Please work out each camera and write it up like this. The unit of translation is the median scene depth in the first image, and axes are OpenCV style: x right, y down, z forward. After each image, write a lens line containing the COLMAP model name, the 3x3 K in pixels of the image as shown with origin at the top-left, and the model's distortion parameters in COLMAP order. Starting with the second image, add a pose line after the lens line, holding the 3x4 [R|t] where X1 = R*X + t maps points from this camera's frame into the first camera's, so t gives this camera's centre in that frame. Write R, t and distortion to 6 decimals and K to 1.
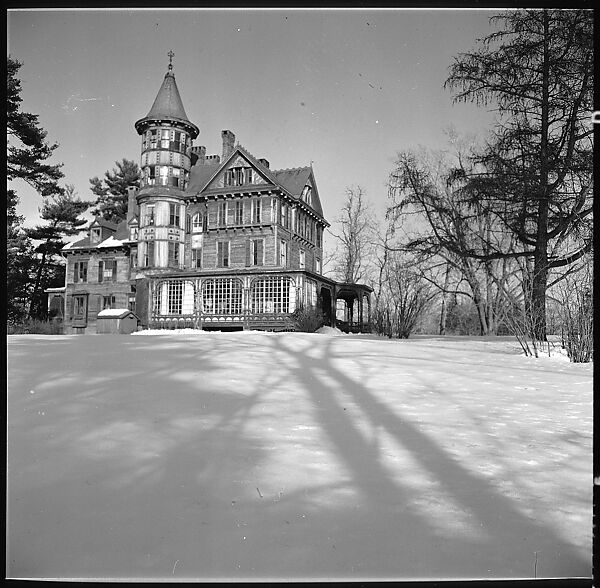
lens RADIAL K [[572.0, 0, 300.8], [0, 572.0, 297.0], [0, 0, 1]] dist [-0.060165, -0.010970]
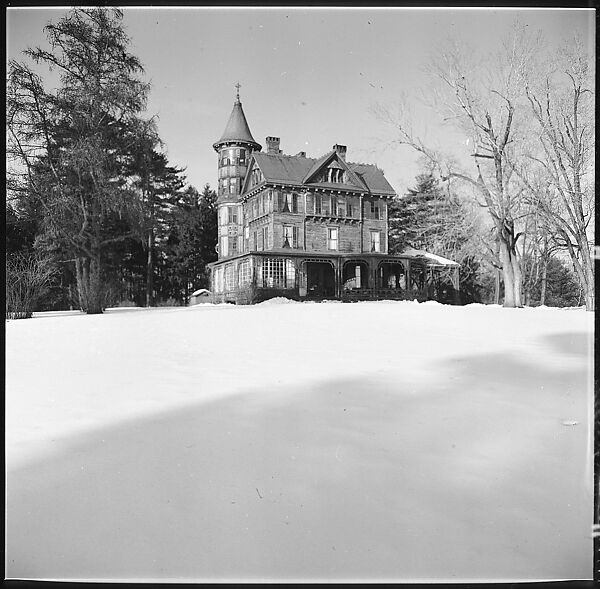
lens RADIAL K [[576.5, 0, 295.3], [0, 576.5, 294.4], [0, 0, 1]] dist [-0.053314, -0.006044]
pose [[0.680981, -0.037320, -0.731350, 0.830990], [0.078184, 0.996698, 0.021938, 0.019062], [0.728116, -0.072119, 0.681650, 0.196361]]
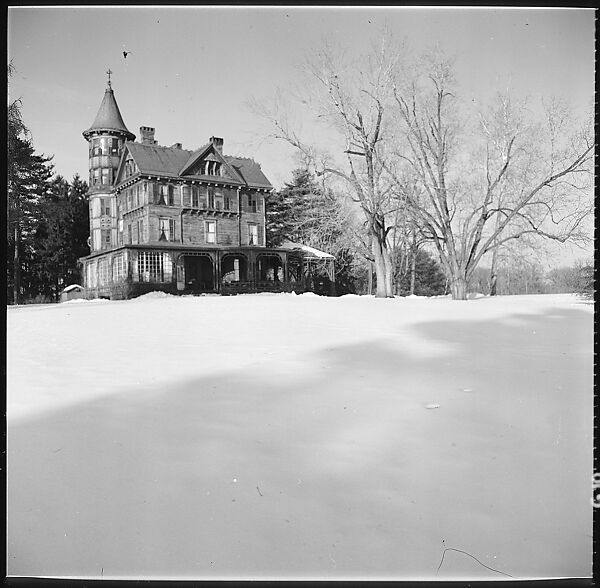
lens RADIAL K [[572.0, 0, 300.8], [0, 572.0, 297.0], [0, 0, 1]] dist [-0.060165, -0.010970]
pose [[0.823147, -0.040086, -0.566412, 0.827593], [0.087463, 0.994552, 0.056720, 0.019350], [0.561053, -0.096228, 0.822168, 0.200866]]
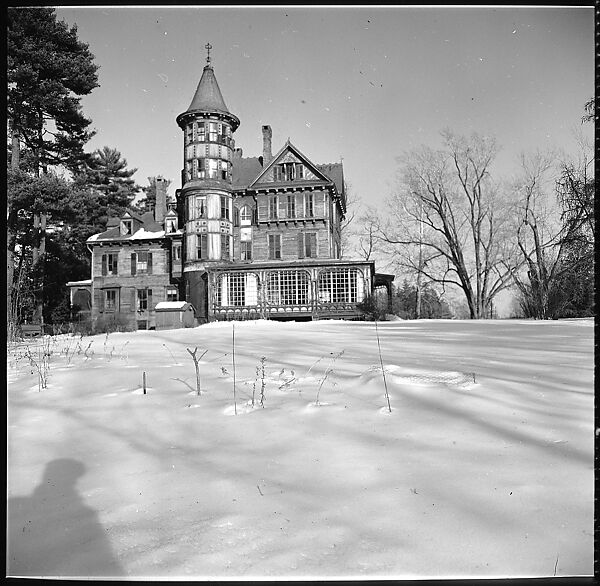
lens RADIAL K [[572.0, 0, 300.8], [0, 572.0, 296.0], [0, 0, 1]] dist [-0.060165, -0.010970]
pose [[0.980759, -0.016162, 0.194553, -0.289240], [0.012857, 0.999751, 0.018240, -0.004182], [-0.194799, -0.015387, 0.980722, -0.022846]]
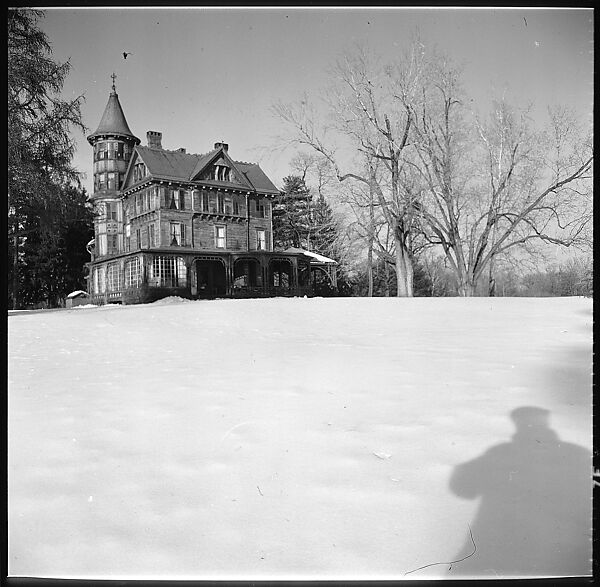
lens RADIAL K [[572.0, 0, 300.8], [0, 572.0, 296.5], [0, 0, 1]] dist [-0.060165, -0.010970]
pose [[0.851207, -0.053292, -0.522118, 0.761405], [0.091105, 0.994732, 0.046999, 0.018586], [0.516863, -0.087573, 0.851577, 0.149332]]
